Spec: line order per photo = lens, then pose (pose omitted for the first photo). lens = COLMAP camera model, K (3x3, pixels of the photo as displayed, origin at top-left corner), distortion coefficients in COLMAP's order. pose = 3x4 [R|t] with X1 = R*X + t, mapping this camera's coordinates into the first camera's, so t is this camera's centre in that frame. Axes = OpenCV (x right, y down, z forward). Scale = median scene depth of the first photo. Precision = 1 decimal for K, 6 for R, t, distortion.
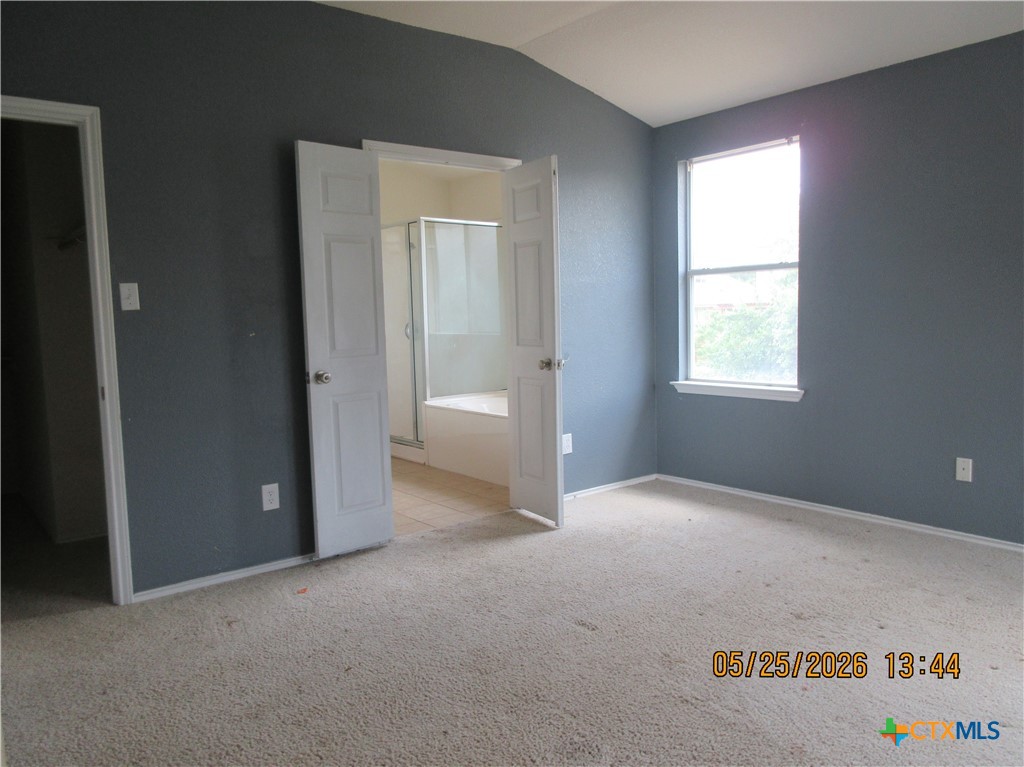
lens RADIAL K [[752.9, 0, 507.9], [0, 752.9, 387.0], [0, 0, 1]] dist [-0.004002, 0.001262]
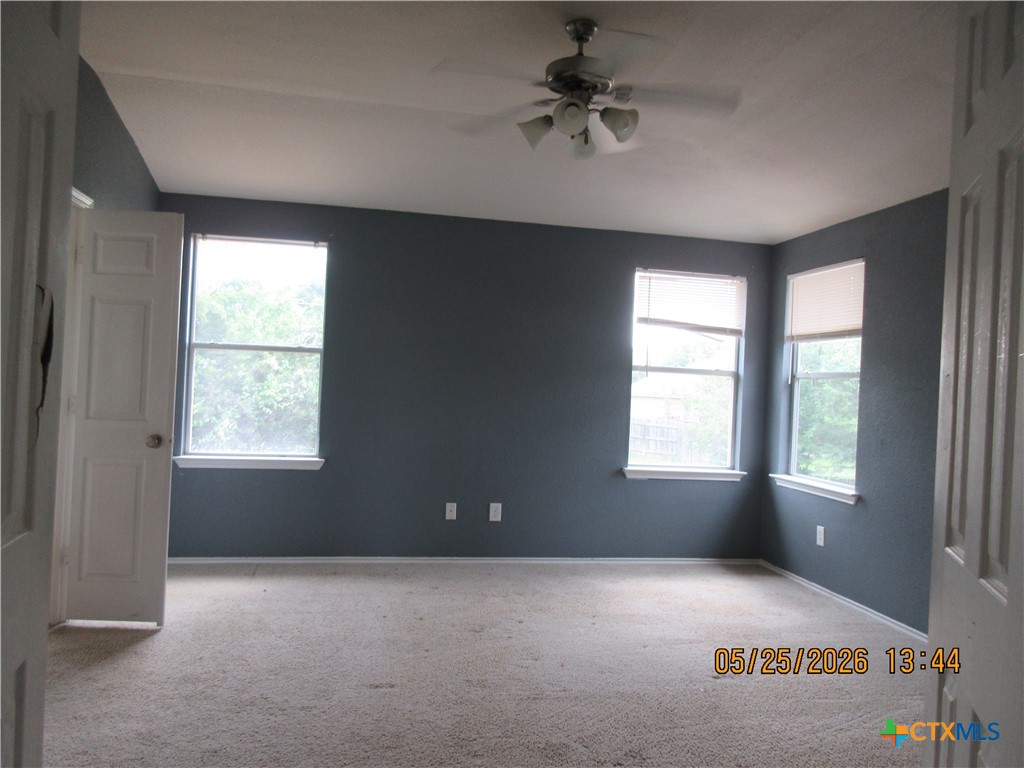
lens RADIAL K [[752.9, 0, 505.4], [0, 752.9, 383.2], [0, 0, 1]] dist [-0.004002, 0.001262]
pose [[0.480080, 0.048416, 0.875887, -0.529743], [0.037260, 0.996449, -0.075503, -0.015312], [-0.876433, 0.068883, 0.476572, 0.217138]]
